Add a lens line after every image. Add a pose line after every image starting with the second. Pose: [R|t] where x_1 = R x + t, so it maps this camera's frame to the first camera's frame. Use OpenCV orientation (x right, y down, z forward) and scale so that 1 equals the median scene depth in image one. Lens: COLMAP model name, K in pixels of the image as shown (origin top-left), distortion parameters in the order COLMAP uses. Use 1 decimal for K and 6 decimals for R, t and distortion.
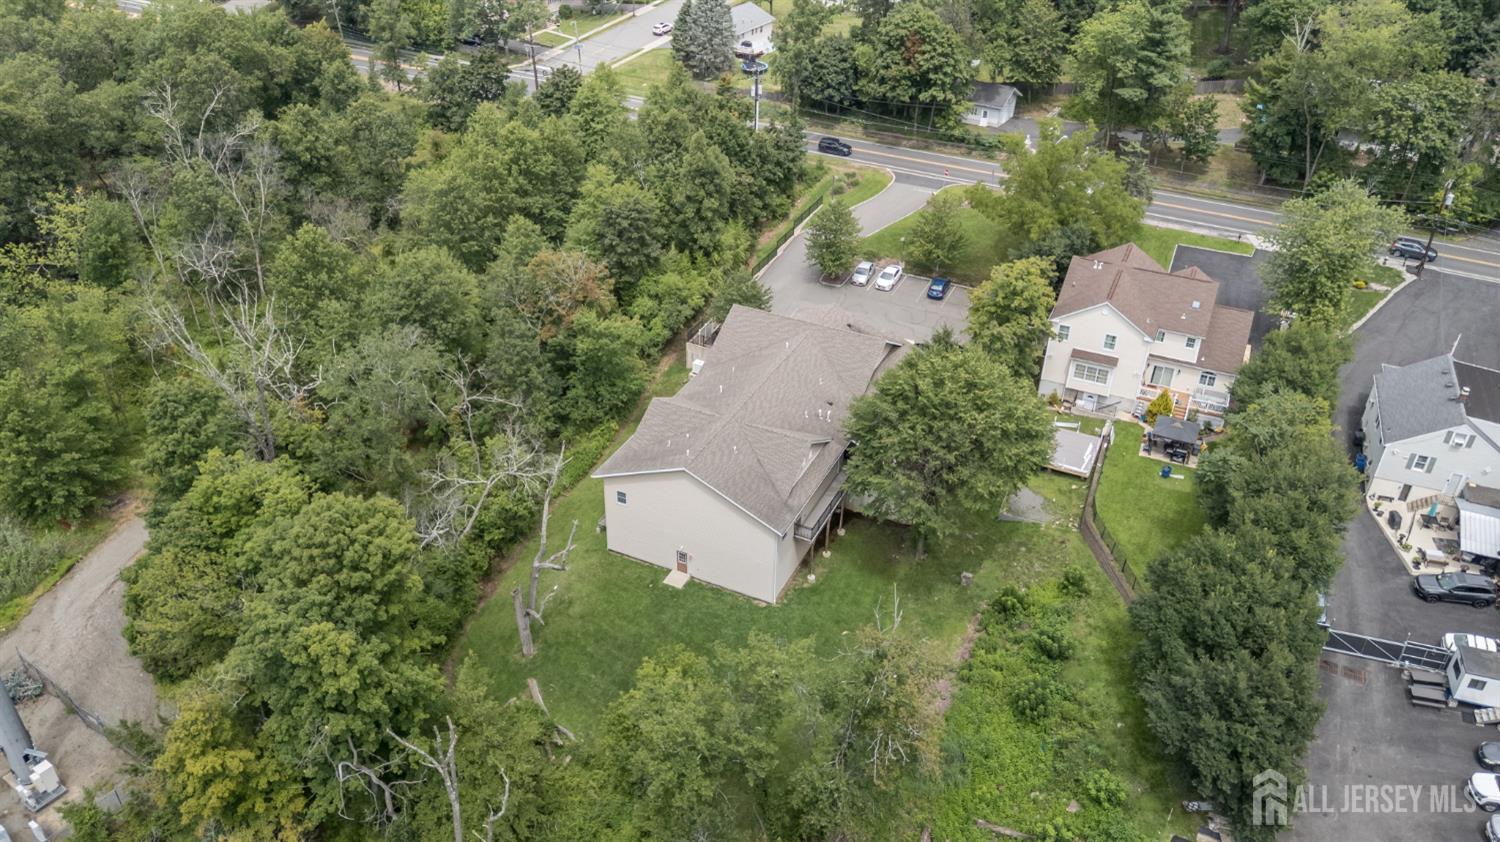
lens RADIAL K [[1097.3, 0, 750.0], [0, 1097.3, 421.0], [0, 0, 1]] dist [0.143534, -0.221863]
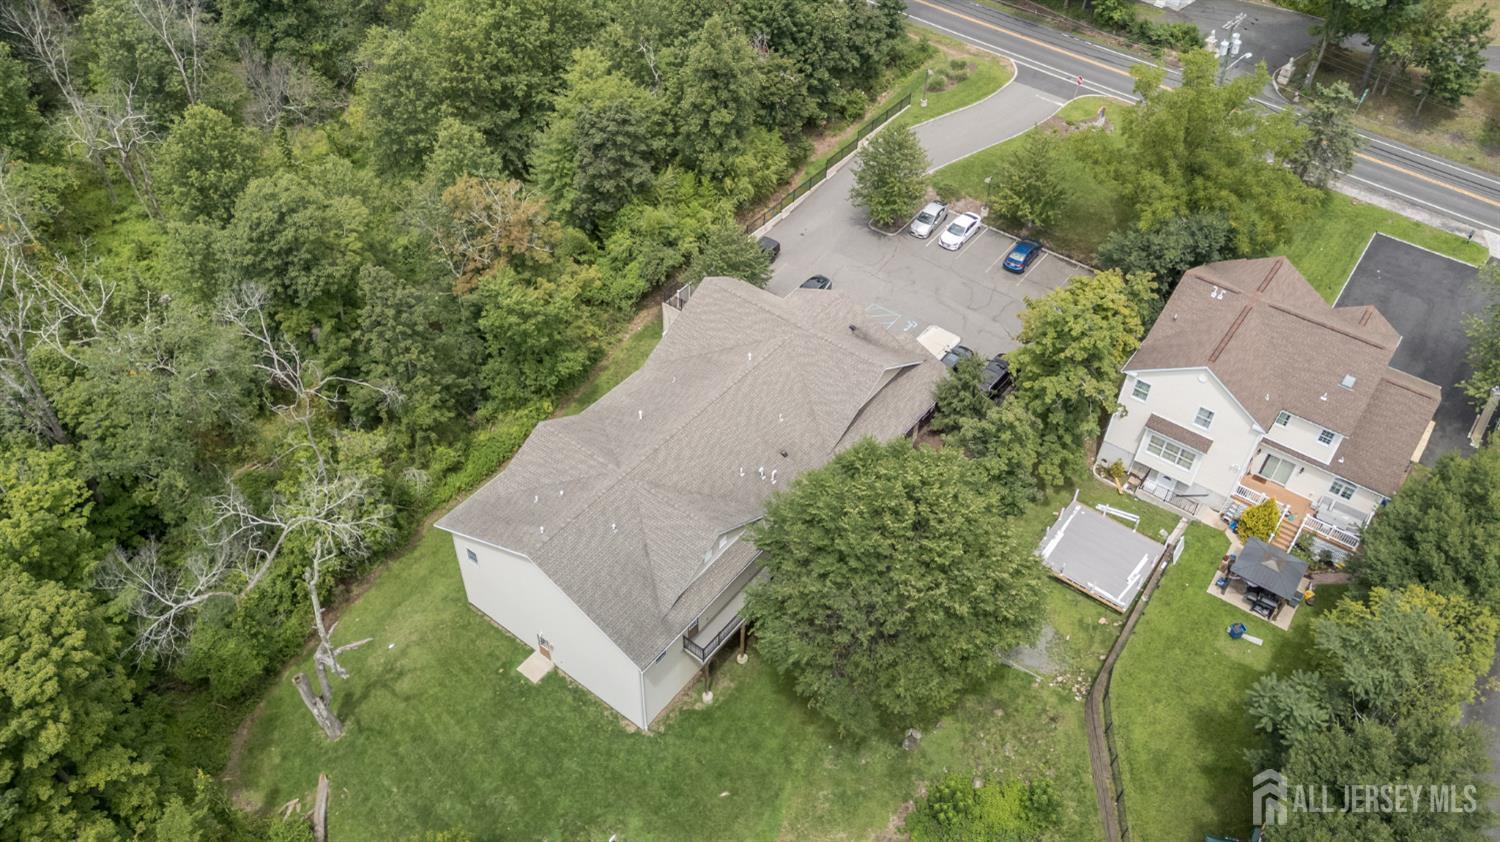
lens RADIAL K [[1102.6, 0, 750.0], [0, 1102.6, 421.0], [0, 0, 1]] dist [0.076586, -0.063635]
pose [[0.977060, 0.150026, -0.151146, 0.132612], [-0.119018, 0.973226, 0.196636, -0.150089], [0.176600, -0.174136, 0.968756, 0.239691]]
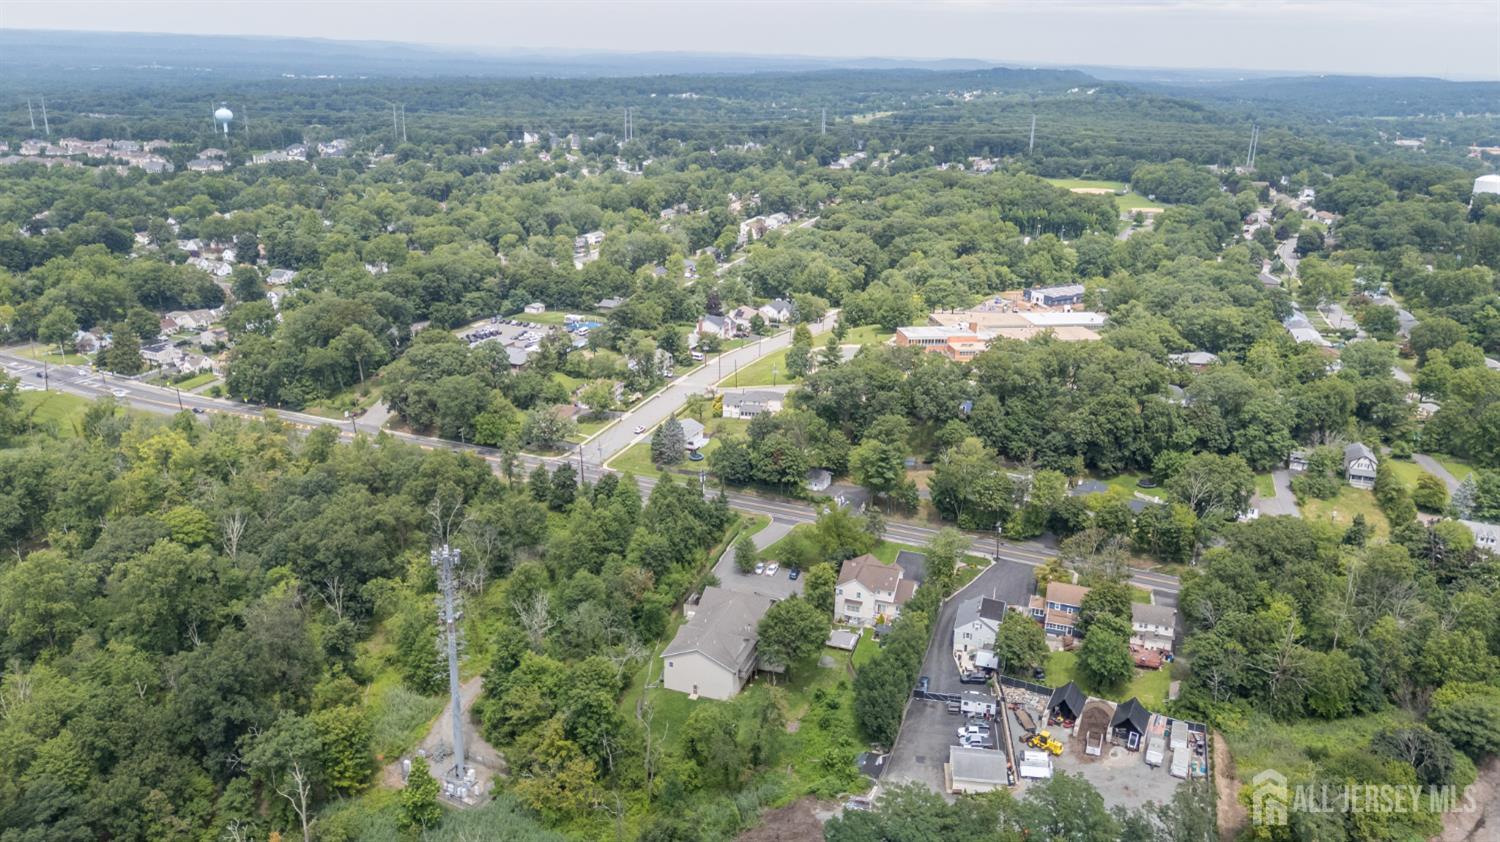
lens RADIAL K [[1097.3, 0, 750.0], [0, 1097.3, 421.0], [0, 0, 1]] dist [0.143534, -0.221863]
pose [[0.995214, -0.032764, 0.092068, -0.118140], [0.054134, 0.969199, -0.240257, 0.114976], [-0.081360, 0.244091, 0.966333, -1.286347]]
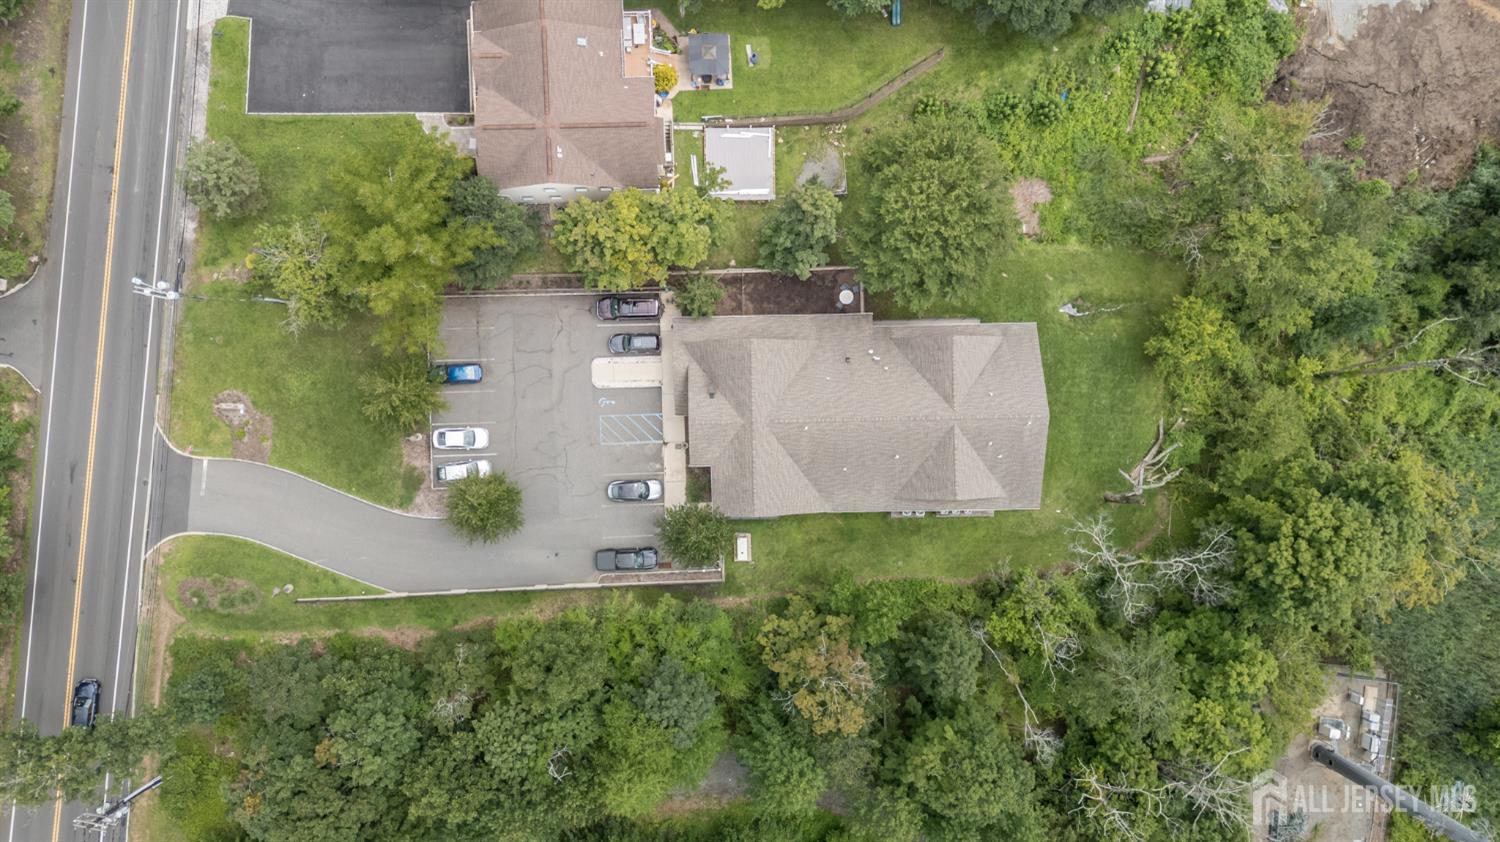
lens RADIAL K [[1097.3, 0, 750.0], [0, 1097.3, 421.0], [0, 0, 1]] dist [0.143534, -0.221863]
pose [[-0.438588, -0.896572, -0.061637, 0.105367], [0.449753, -0.278356, 0.848670, -0.787596], [-0.778050, 0.344495, 0.525319, 0.458996]]
